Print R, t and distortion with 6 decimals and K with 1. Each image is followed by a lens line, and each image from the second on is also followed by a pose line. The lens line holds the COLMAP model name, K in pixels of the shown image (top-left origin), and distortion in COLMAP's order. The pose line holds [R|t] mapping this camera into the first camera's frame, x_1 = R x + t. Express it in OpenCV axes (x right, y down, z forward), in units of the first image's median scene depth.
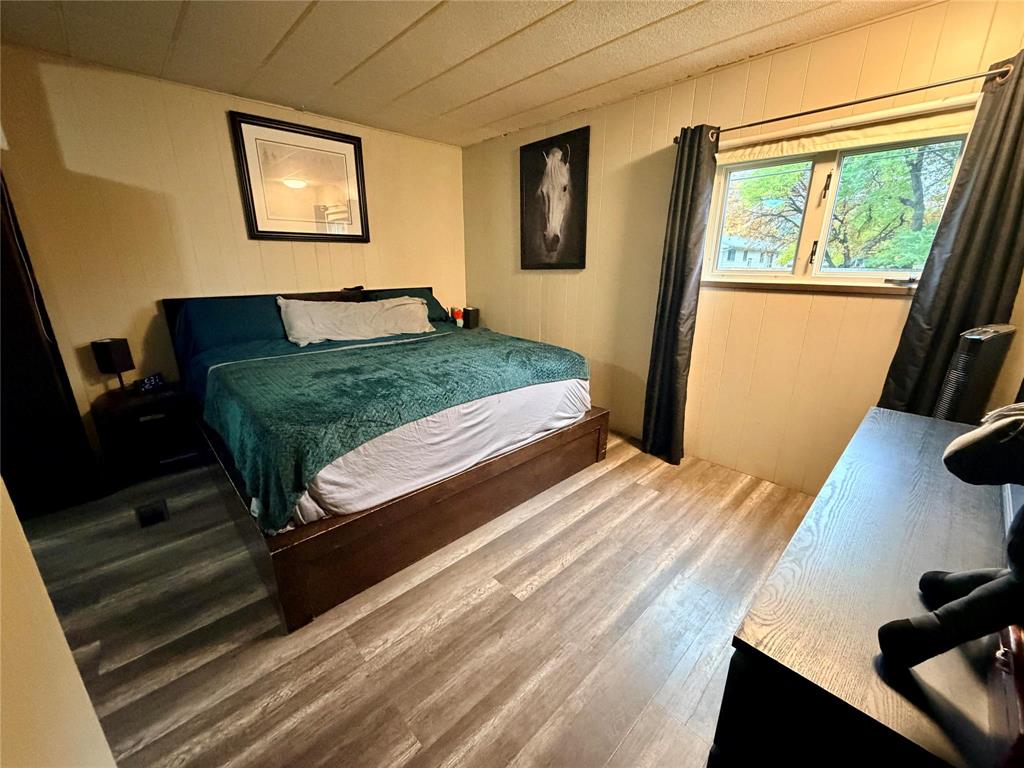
lens RADIAL K [[408.4, 0, 507.0], [0, 408.4, 380.5], [0, 0, 1]] dist [0.005251, -0.000835]
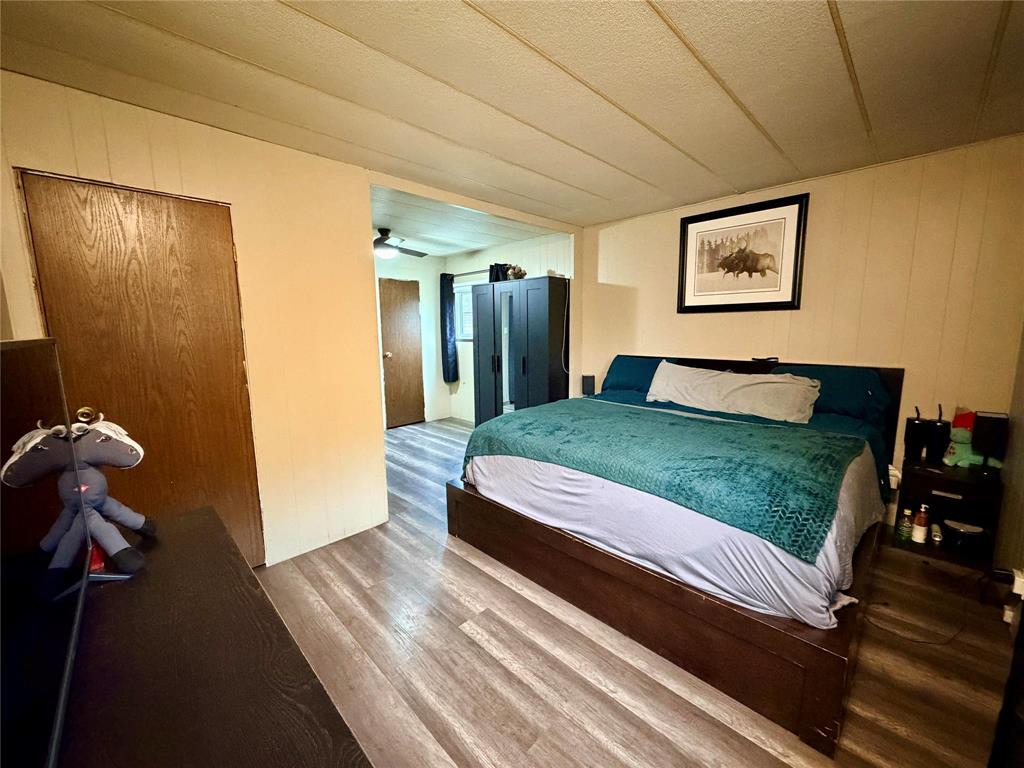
lens RADIAL K [[408.4, 0, 512.6], [0, 408.4, 381.1], [0, 0, 1]] dist [0.005251, -0.000835]
pose [[0.031941, 0.134407, -0.990411, 0.742358], [-0.271371, 0.954860, 0.120831, -0.201731], [0.961945, 0.264910, 0.066973, 0.609861]]
